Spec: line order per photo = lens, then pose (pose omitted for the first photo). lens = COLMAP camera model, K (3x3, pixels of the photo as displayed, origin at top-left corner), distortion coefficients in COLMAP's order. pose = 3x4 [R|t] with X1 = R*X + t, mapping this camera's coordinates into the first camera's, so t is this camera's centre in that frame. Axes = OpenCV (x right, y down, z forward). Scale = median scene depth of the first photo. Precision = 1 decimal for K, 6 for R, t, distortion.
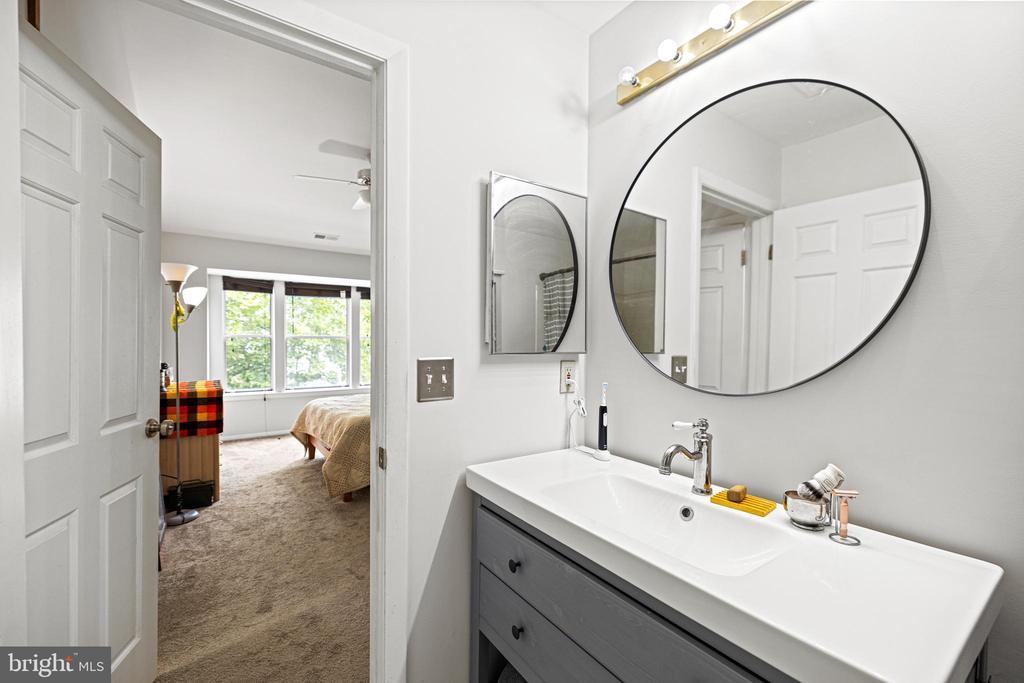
lens RADIAL K [[434.1, 0, 514.7], [0, 434.1, 346.1], [0, 0, 1]] dist [-0.000977, -0.000585]
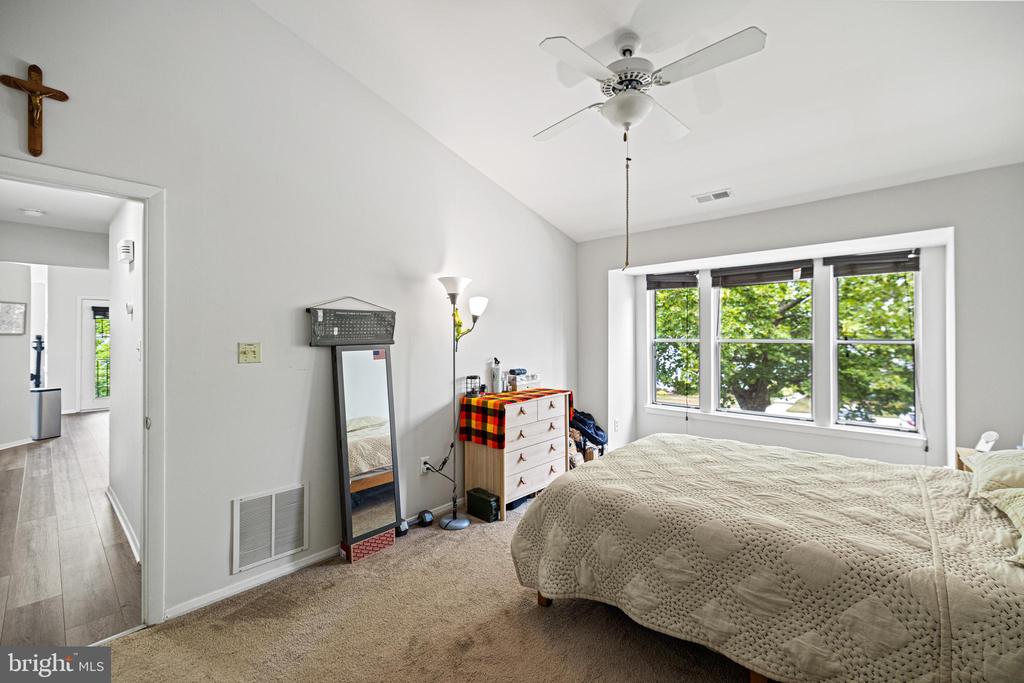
lens RADIAL K [[434.1, 0, 509.9], [0, 434.1, 333.9], [0, 0, 1]] dist [-0.000977, -0.000585]
pose [[0.211764, -0.011588, -0.977252, 0.204134], [-0.007823, 0.999878, -0.013552, -0.029478], [0.977290, 0.010515, 0.211647, 0.686774]]
